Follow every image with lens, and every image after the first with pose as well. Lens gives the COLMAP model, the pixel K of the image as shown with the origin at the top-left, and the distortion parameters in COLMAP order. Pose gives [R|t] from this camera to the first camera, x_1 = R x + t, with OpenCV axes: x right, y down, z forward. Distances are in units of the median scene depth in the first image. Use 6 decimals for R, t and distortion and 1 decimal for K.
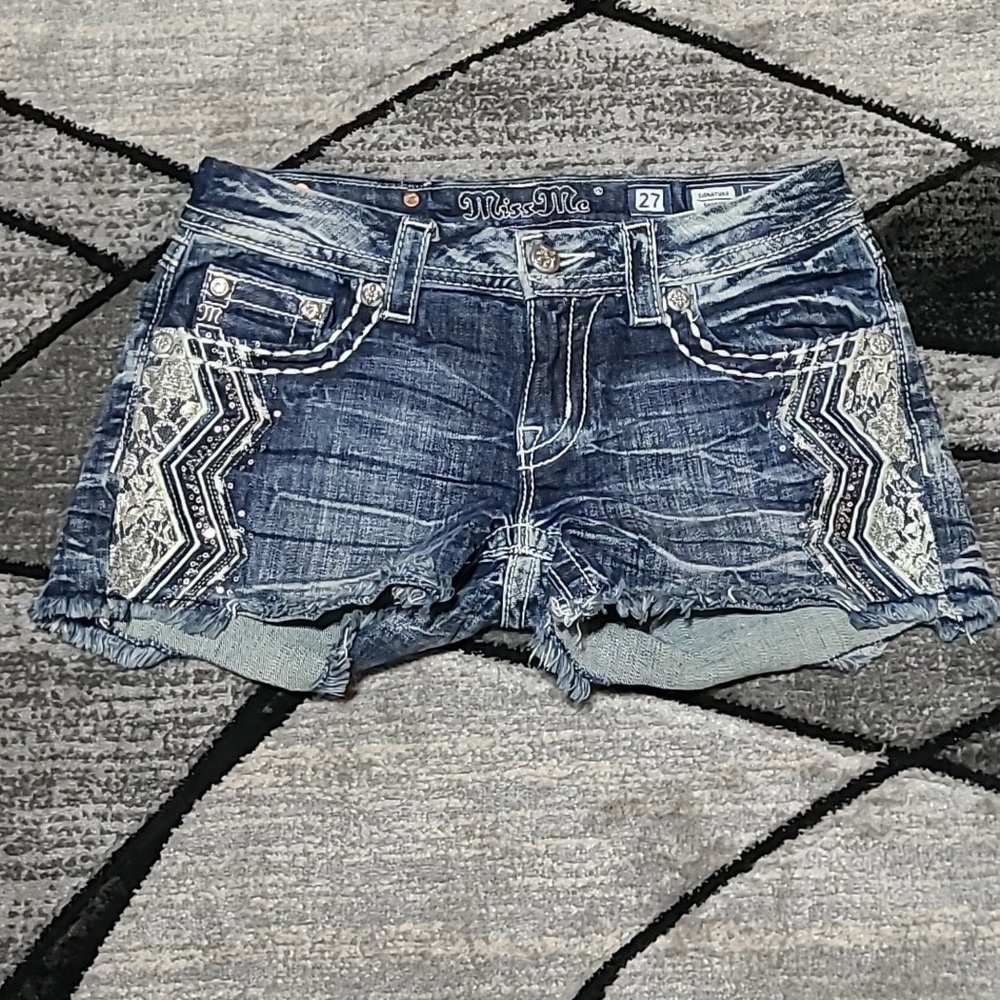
lens RADIAL K [[1603.5, 0, 500.0], [0, 1603.5, 500.0], [0, 0, 1]] dist [-0.010631, 0.082447]
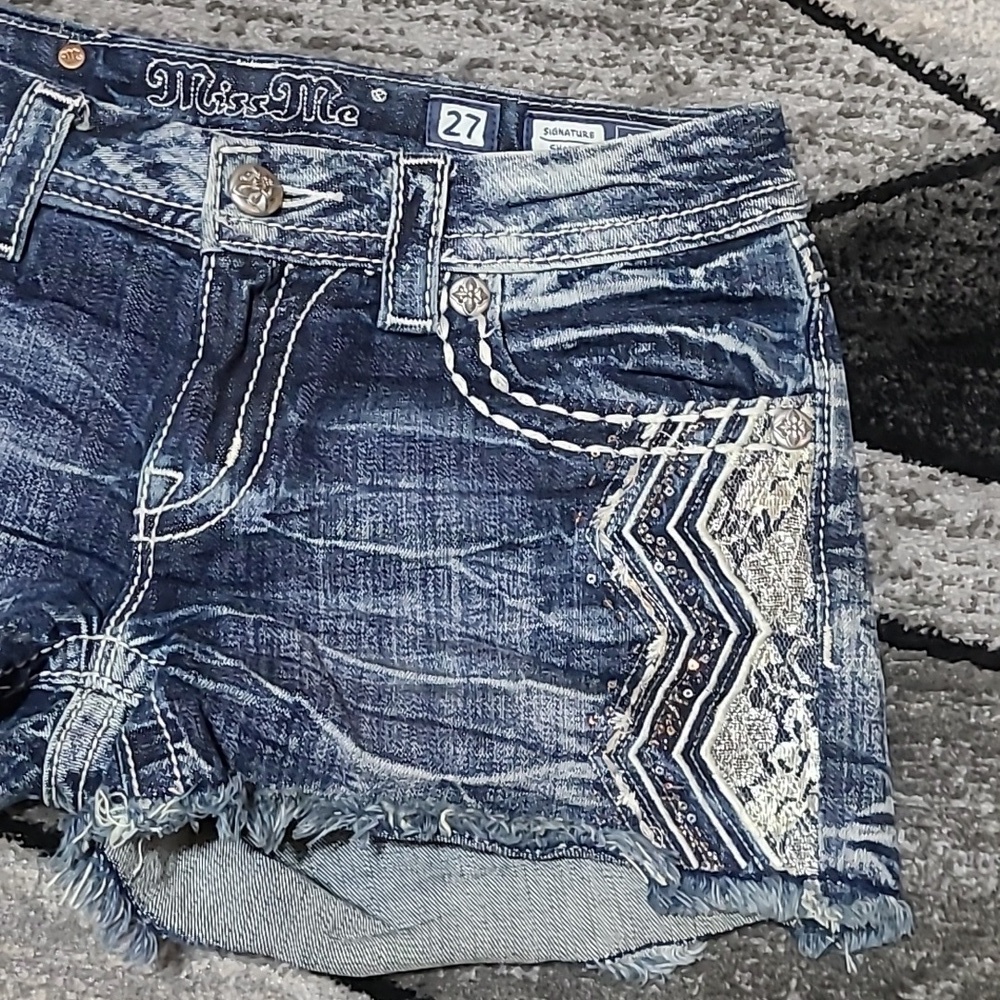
lens RADIAL K [[1637.0, 0, 529.4], [0, 1637.0, 501.5], [0, 0, 1]] dist [0.001445, 0.106059]
pose [[0.985721, 0.168254, -0.006654, 0.152088], [-0.168101, 0.985583, 0.019179, -0.066879], [0.009785, -0.017786, 0.999794, 0.401840]]
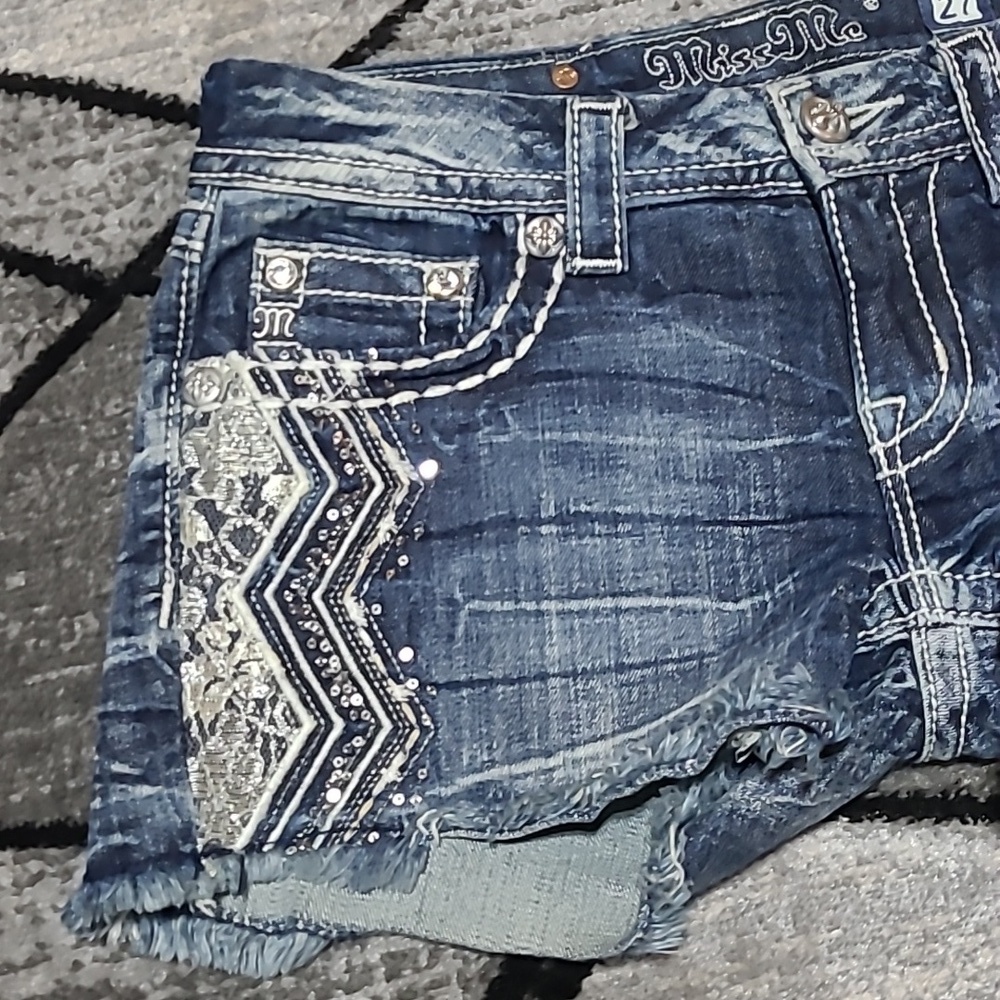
lens RADIAL K [[1640.2, 0, 500.0], [0, 1640.2, 500.0], [0, 0, 1]] dist [-0.004834, 0.095674]
pose [[0.979535, -0.195037, 0.049723, -0.145607], [0.197685, 0.978696, -0.055446, -0.005990], [-0.037849, 0.064140, 0.997223, 0.424411]]
